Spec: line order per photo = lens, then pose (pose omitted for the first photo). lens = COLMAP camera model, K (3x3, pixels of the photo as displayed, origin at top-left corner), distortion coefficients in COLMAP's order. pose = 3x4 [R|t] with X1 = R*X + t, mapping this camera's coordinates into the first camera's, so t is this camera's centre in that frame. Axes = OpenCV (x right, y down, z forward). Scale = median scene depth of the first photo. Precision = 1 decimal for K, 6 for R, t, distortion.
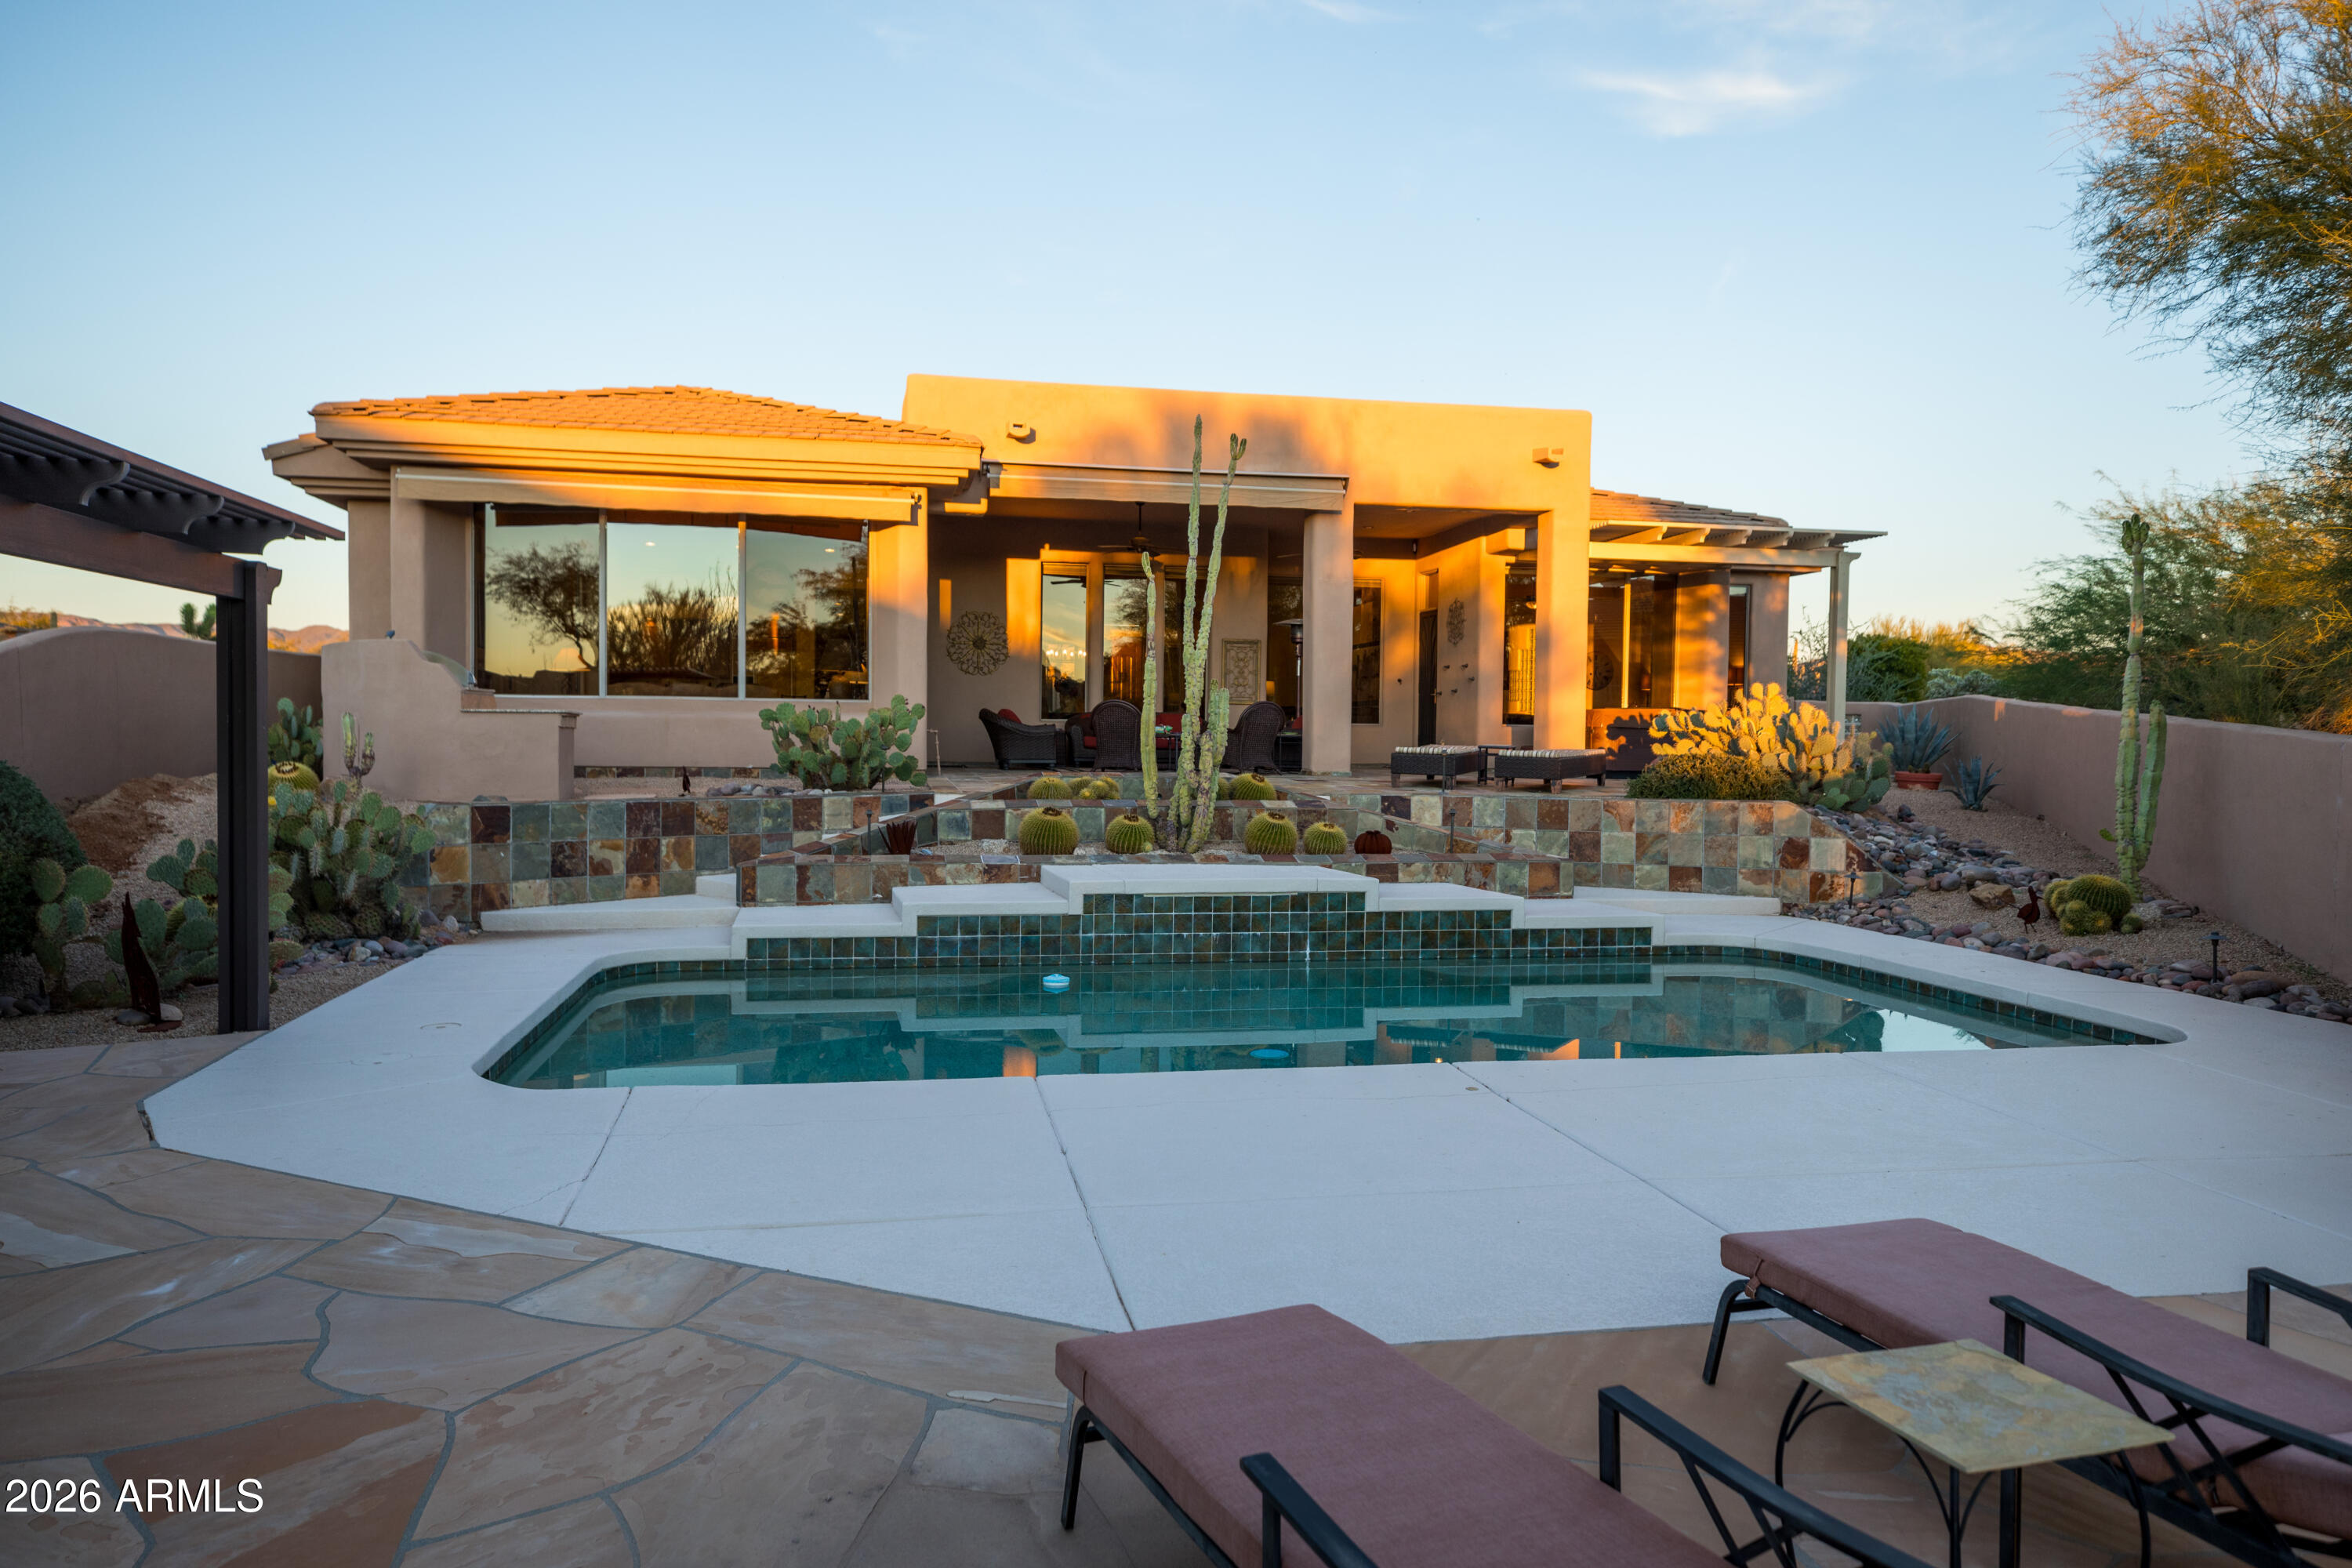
lens RADIAL K [[1569.5, 0, 1176.0], [0, 1569.5, 784.0], [0, 0, 1]] dist [0.010949, 0.001308]
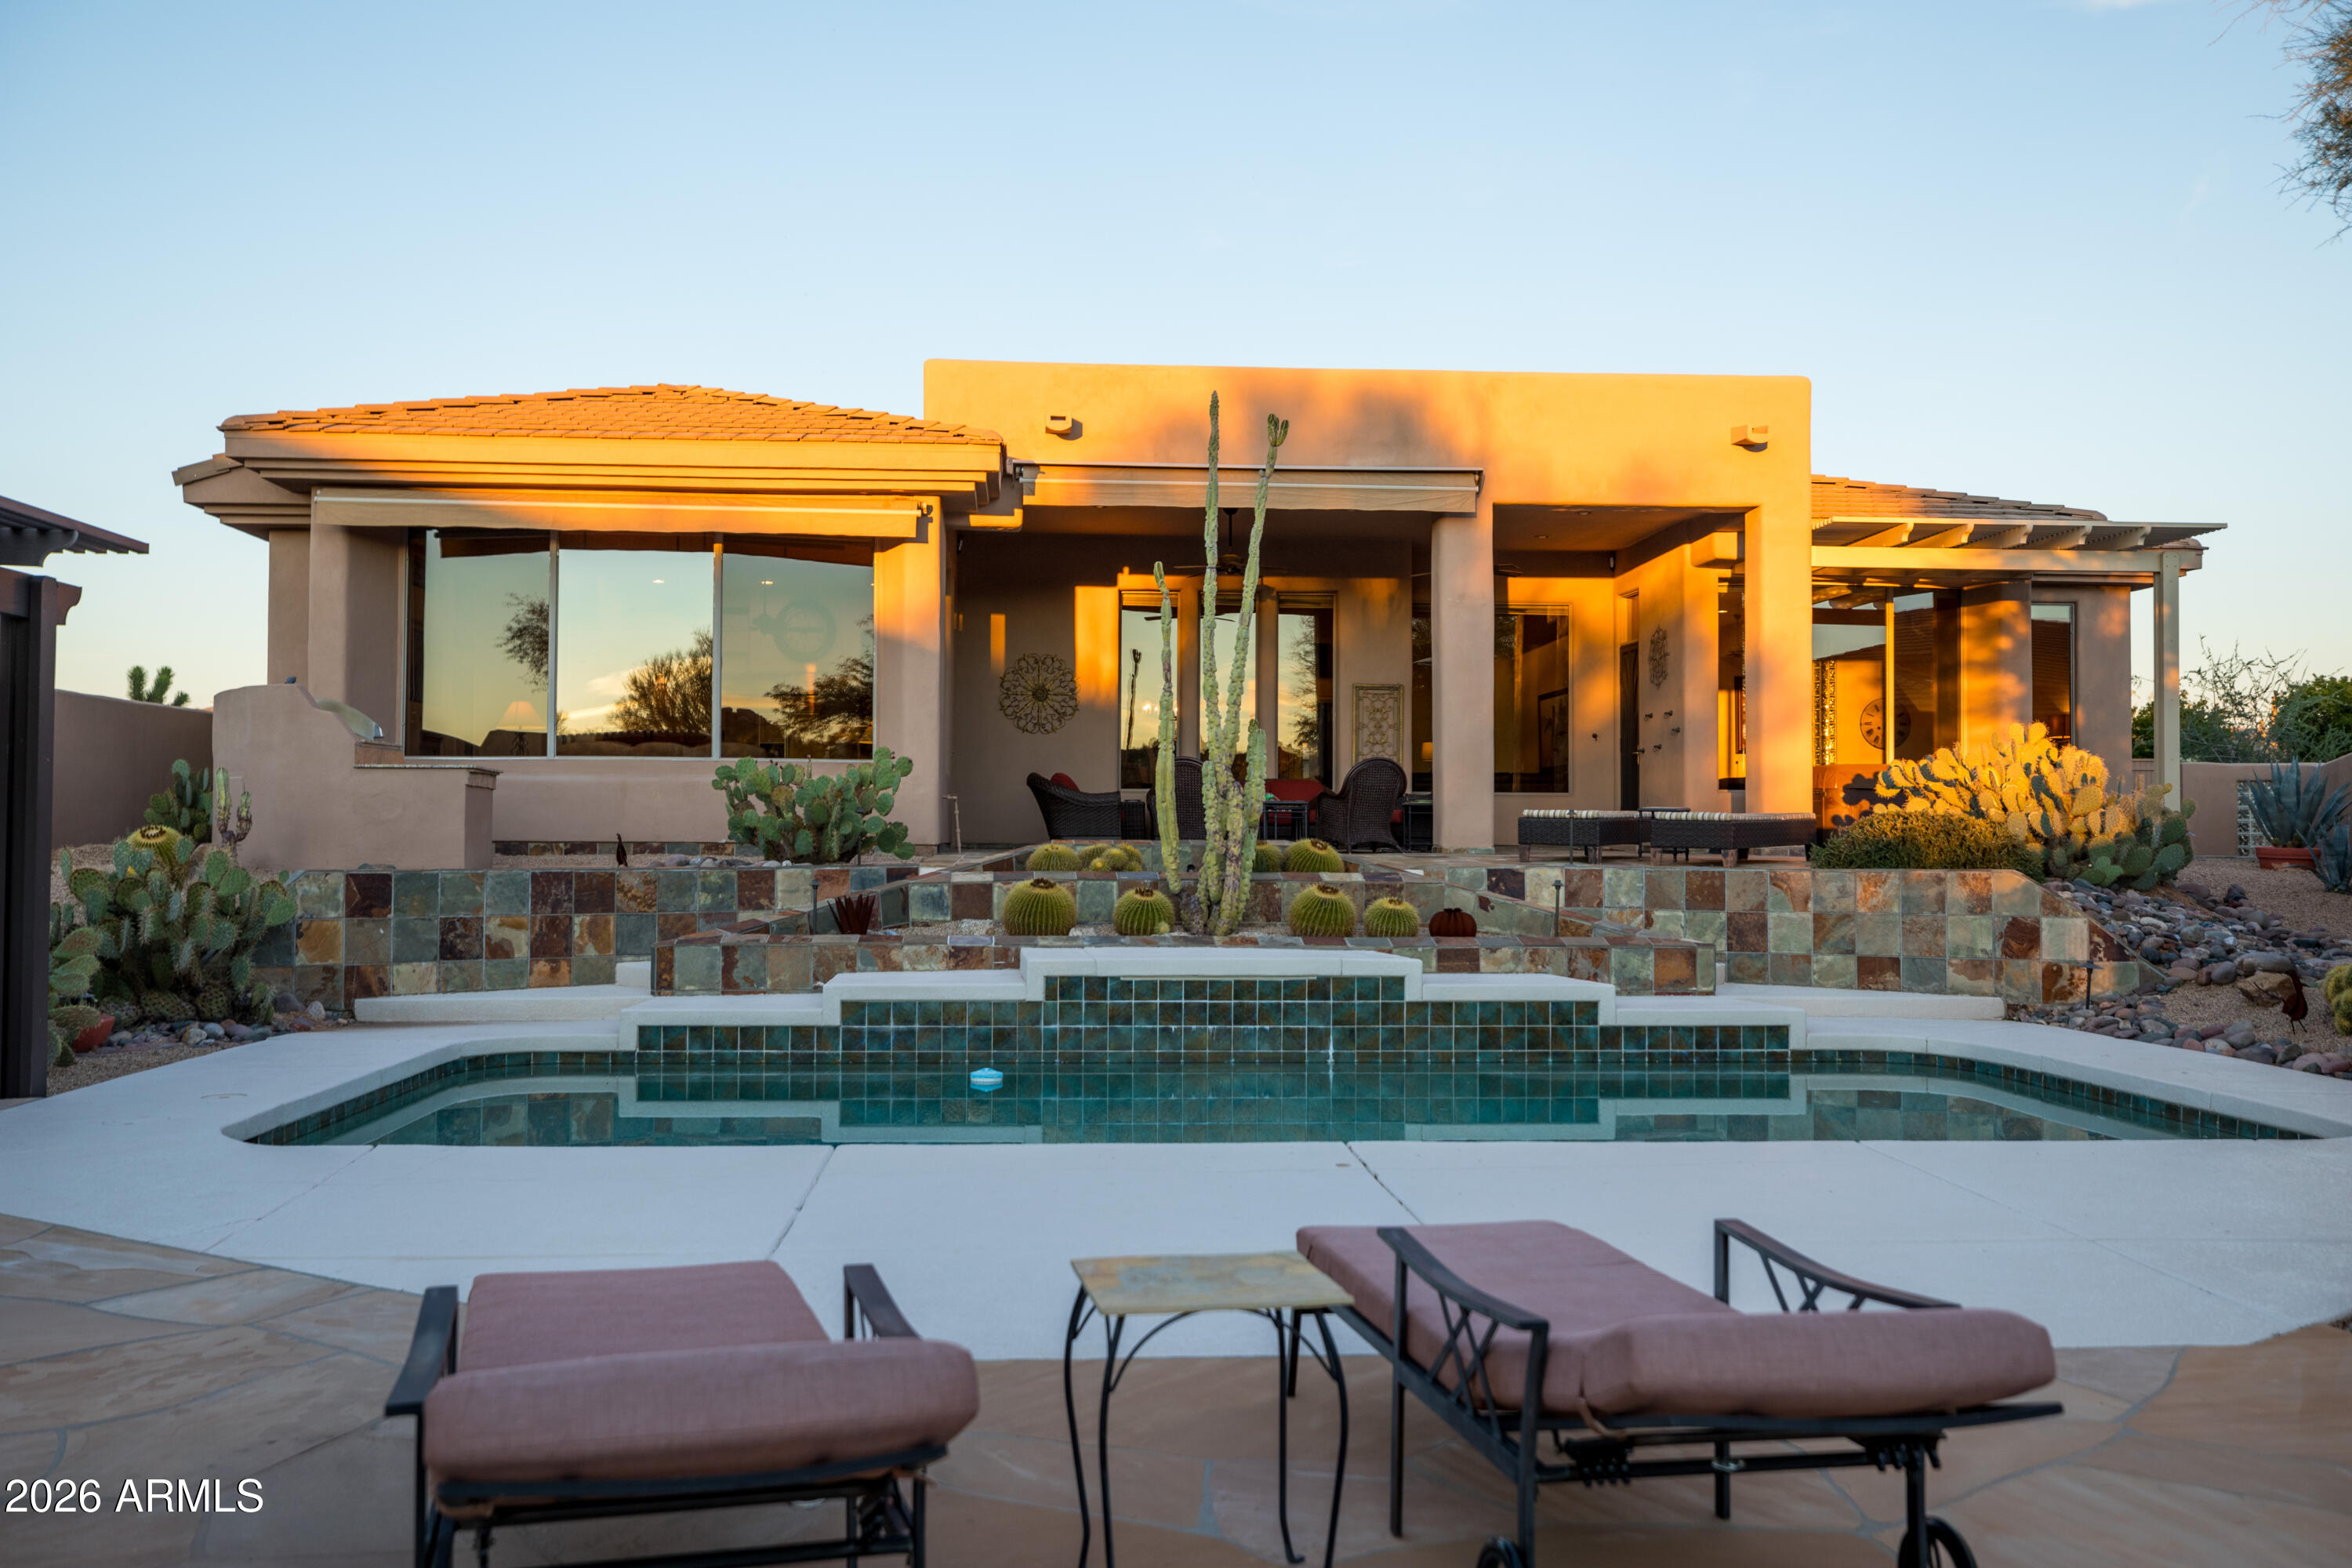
lens RADIAL K [[2101.9, 0, 1176.0], [0, 2101.9, 784.0], [0, 0, 1]] dist [-0.000233, 0.002247]
pose [[0.991974, -0.010305, -0.126022, 0.115454], [0.002975, 0.998300, -0.058214, 0.027222], [0.126407, 0.057372, 0.990318, -0.058826]]
